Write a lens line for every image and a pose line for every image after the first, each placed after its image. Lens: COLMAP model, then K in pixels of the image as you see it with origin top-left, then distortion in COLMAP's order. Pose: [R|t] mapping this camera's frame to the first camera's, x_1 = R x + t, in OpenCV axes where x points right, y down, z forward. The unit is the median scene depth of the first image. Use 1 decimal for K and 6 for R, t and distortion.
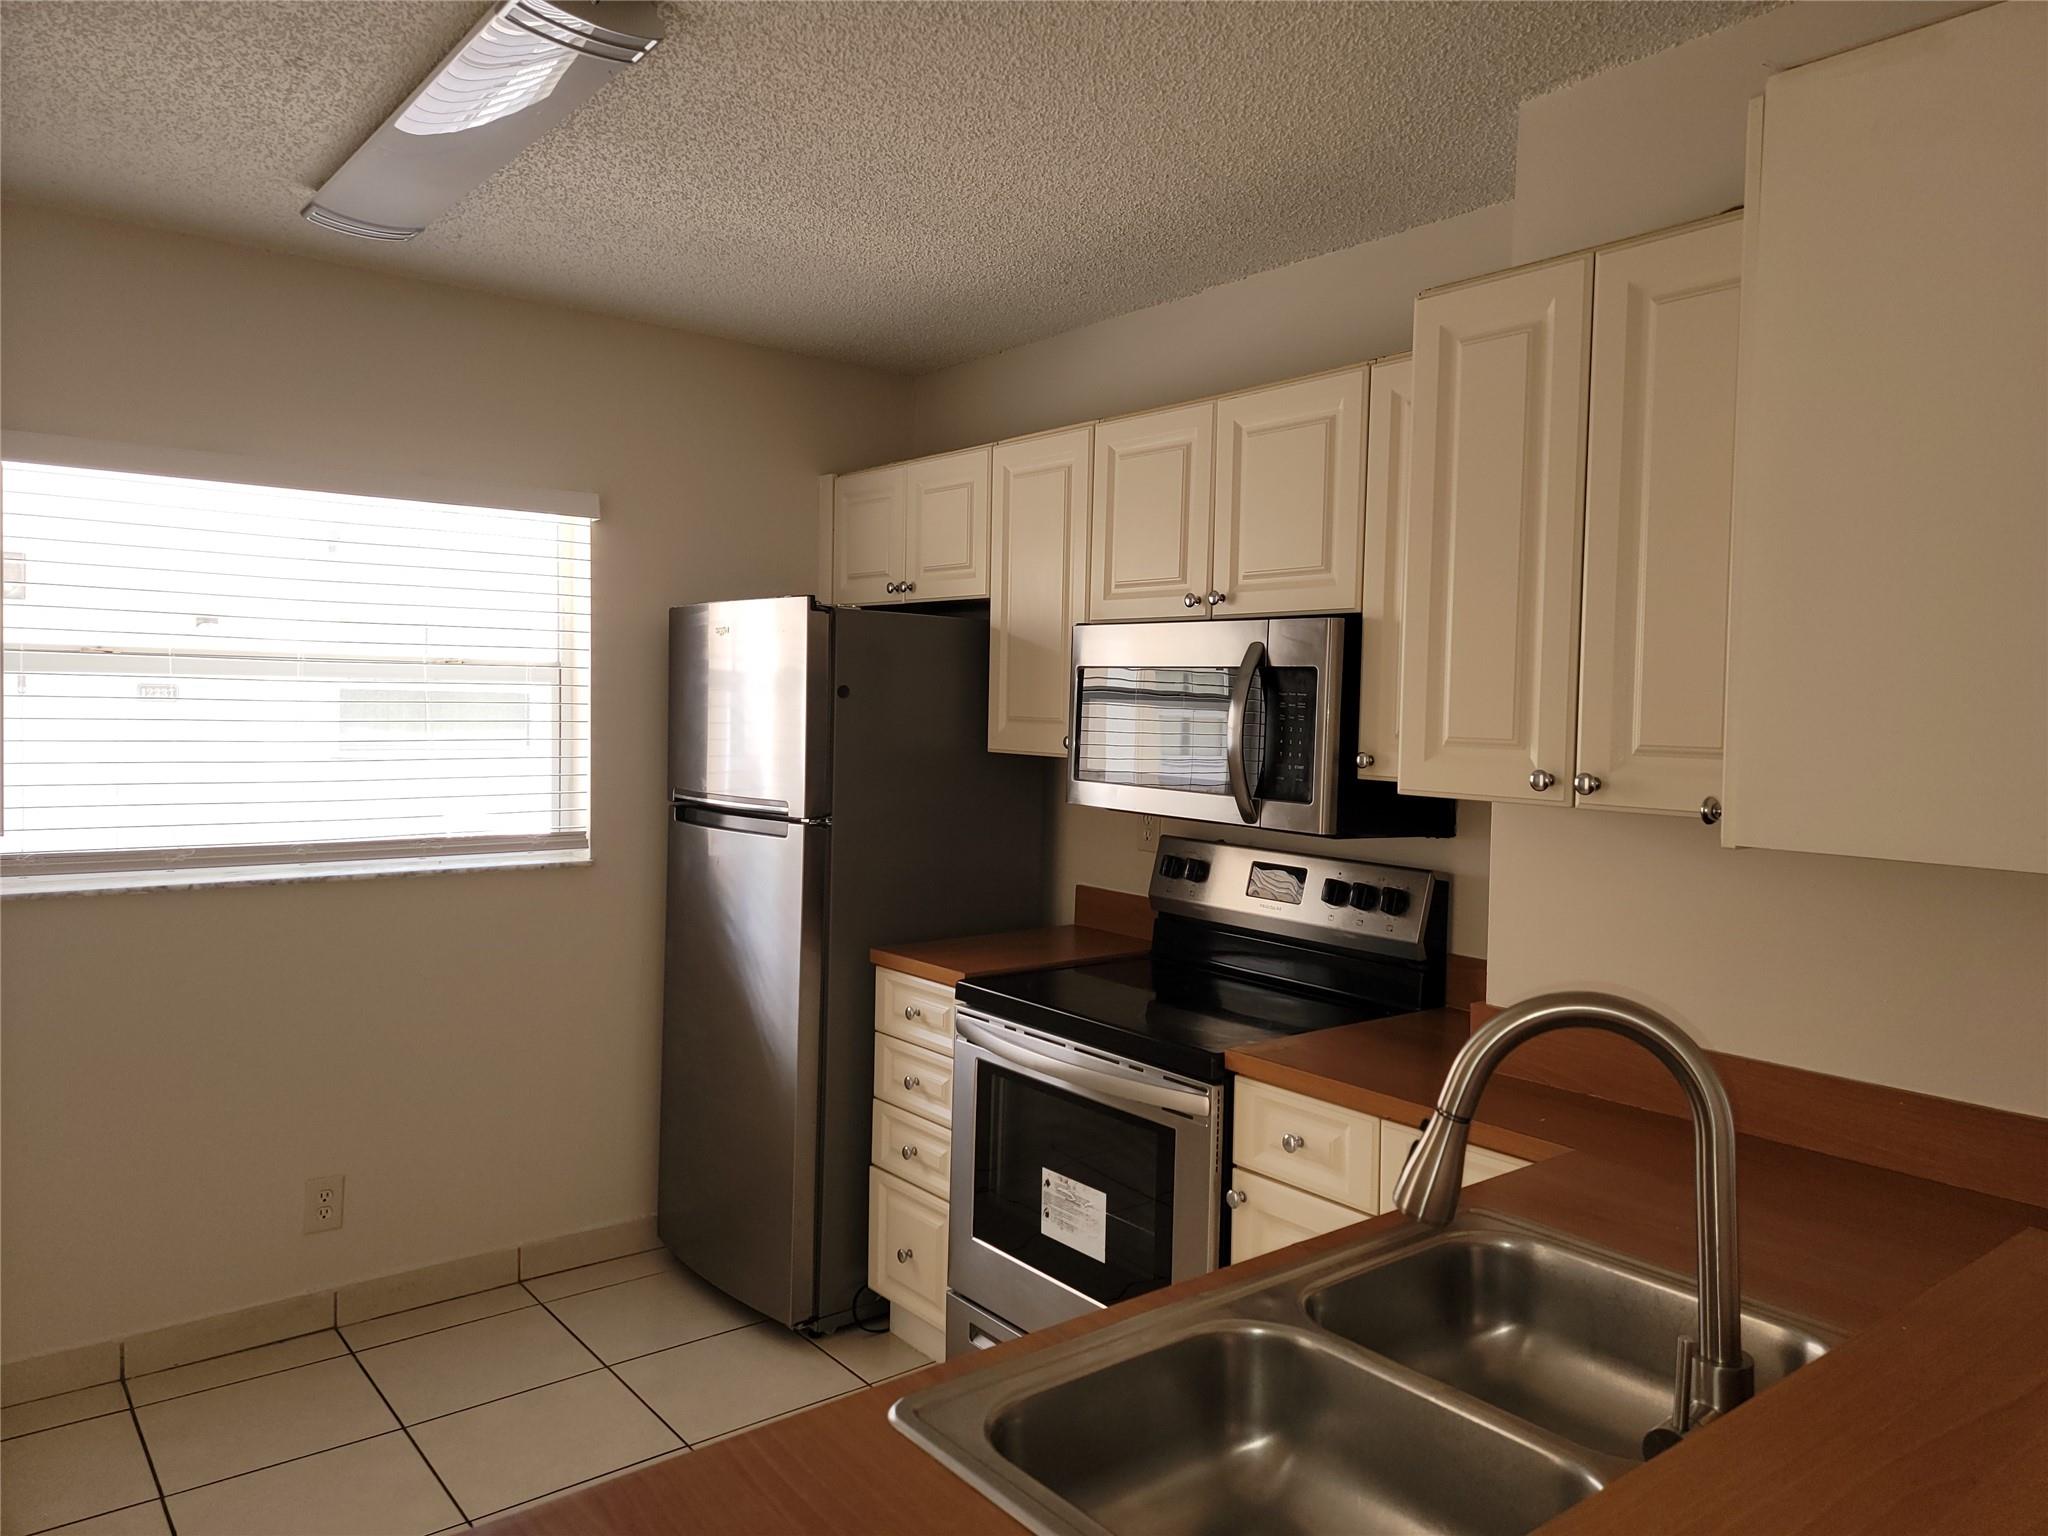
lens RADIAL K [[1443.6, 0, 1025.0], [0, 1443.6, 754.5], [0, 0, 1]] dist [0.036247, -0.014998]
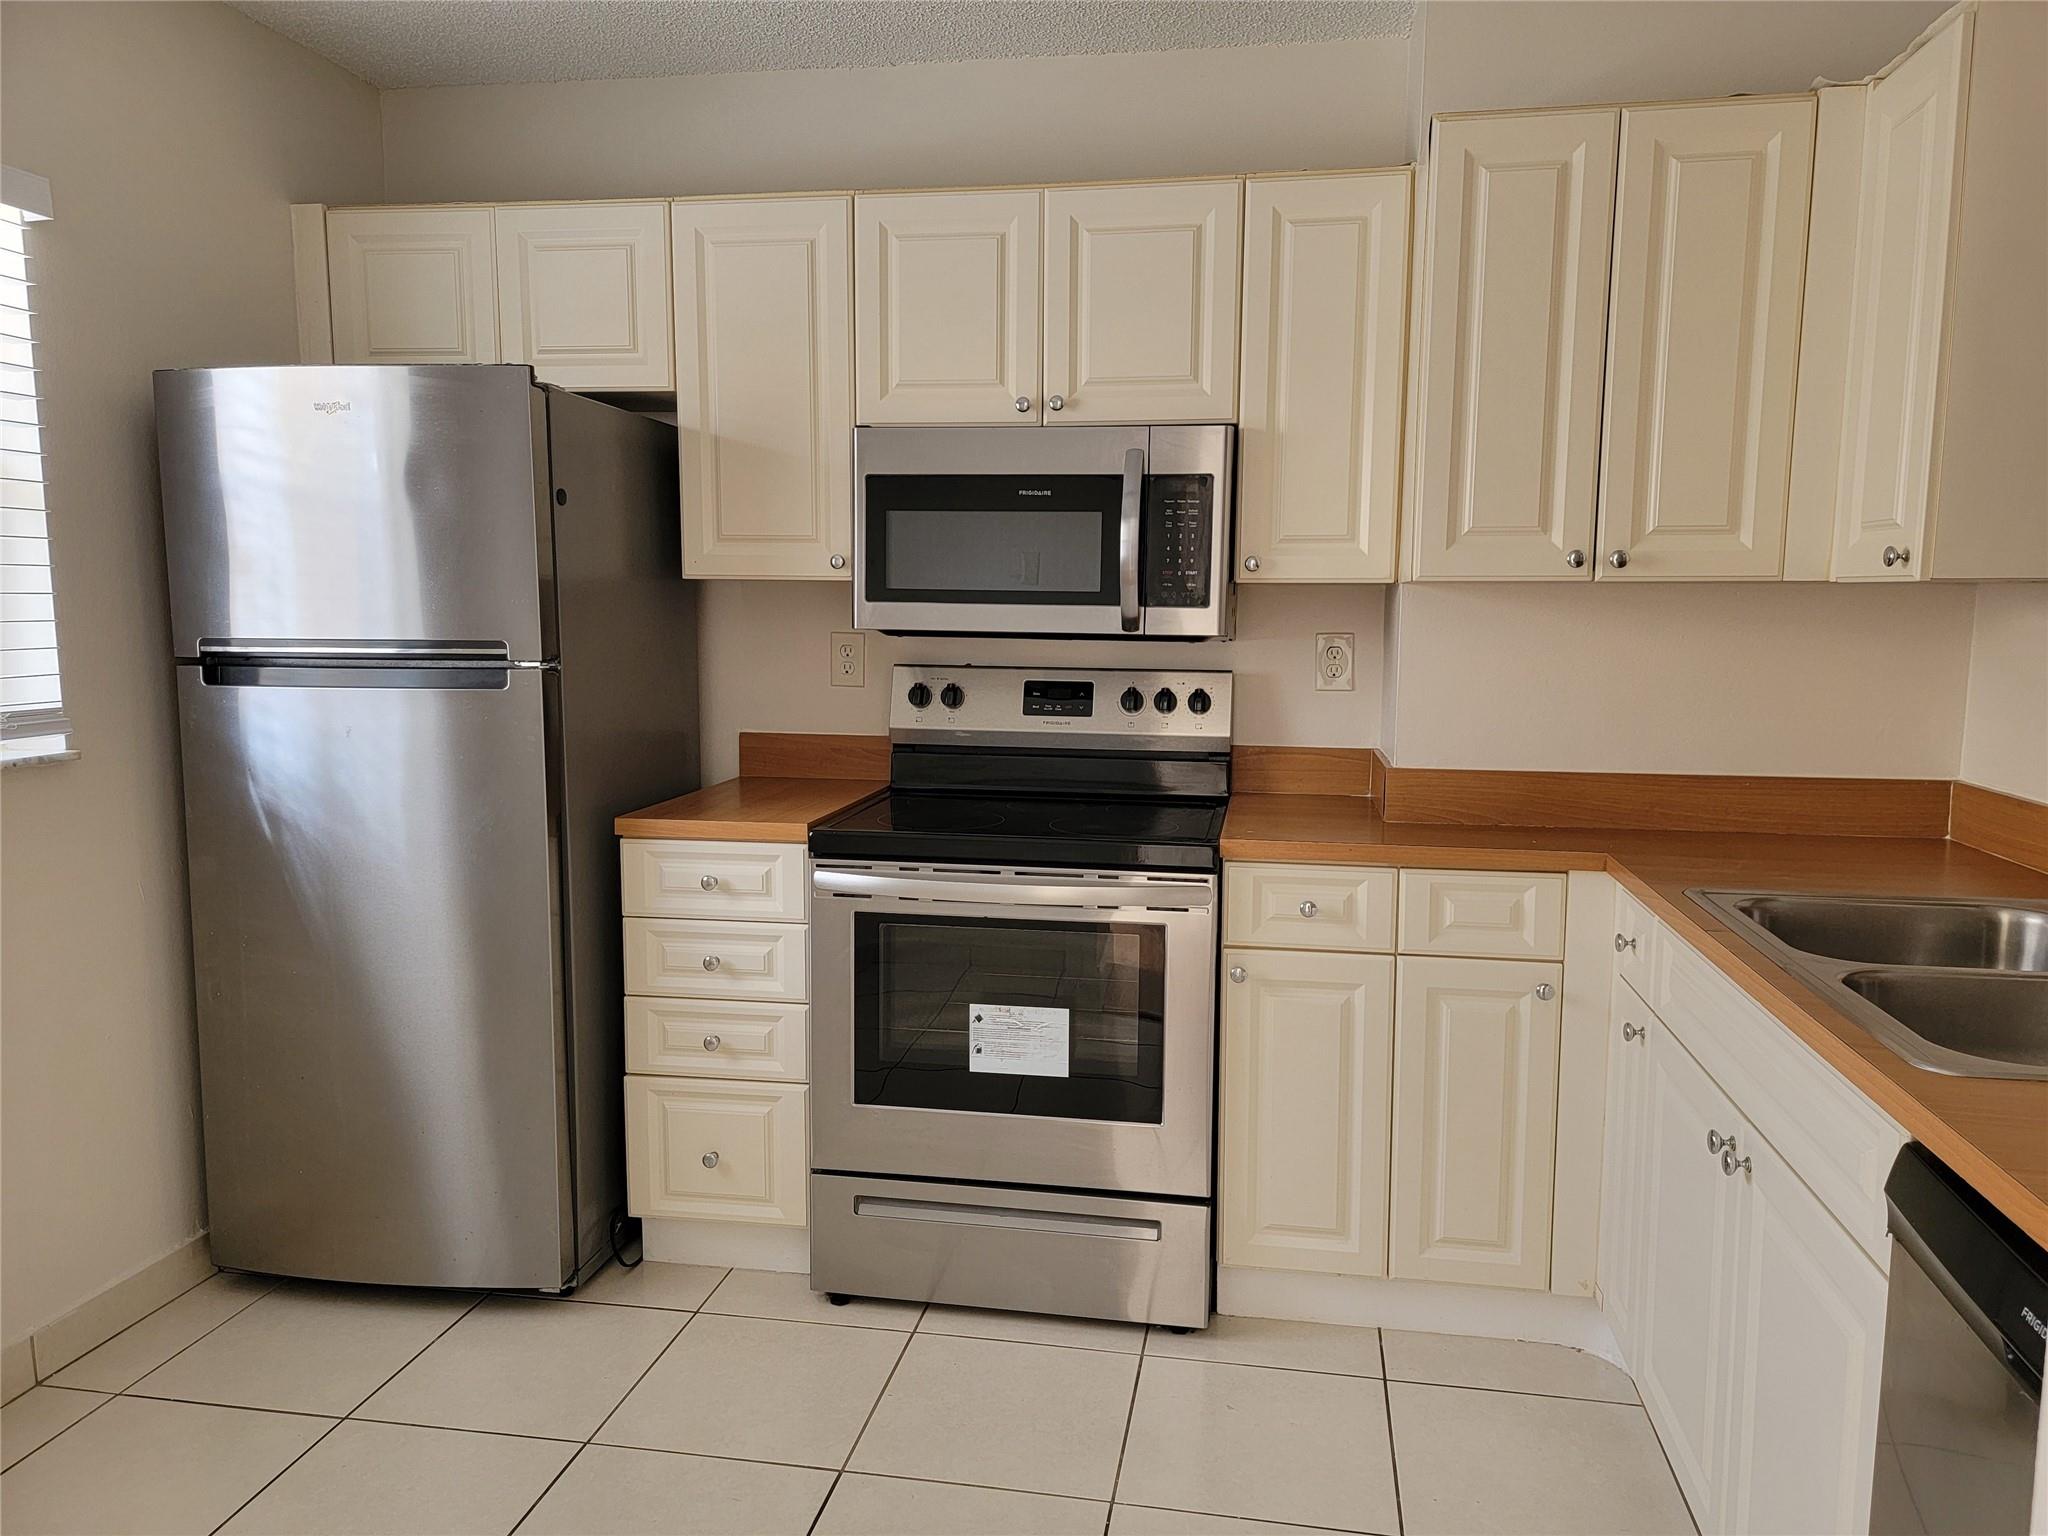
lens RADIAL K [[1443.6, 0, 1060.3], [0, 1443.6, 805.1], [0, 0, 1]] dist [0.036247, -0.014998]
pose [[0.736456, -0.106708, 0.668016, -0.500500], [0.033299, 0.992002, 0.121751, 0.038042], [-0.675665, -0.067420, 0.734119, 0.244693]]
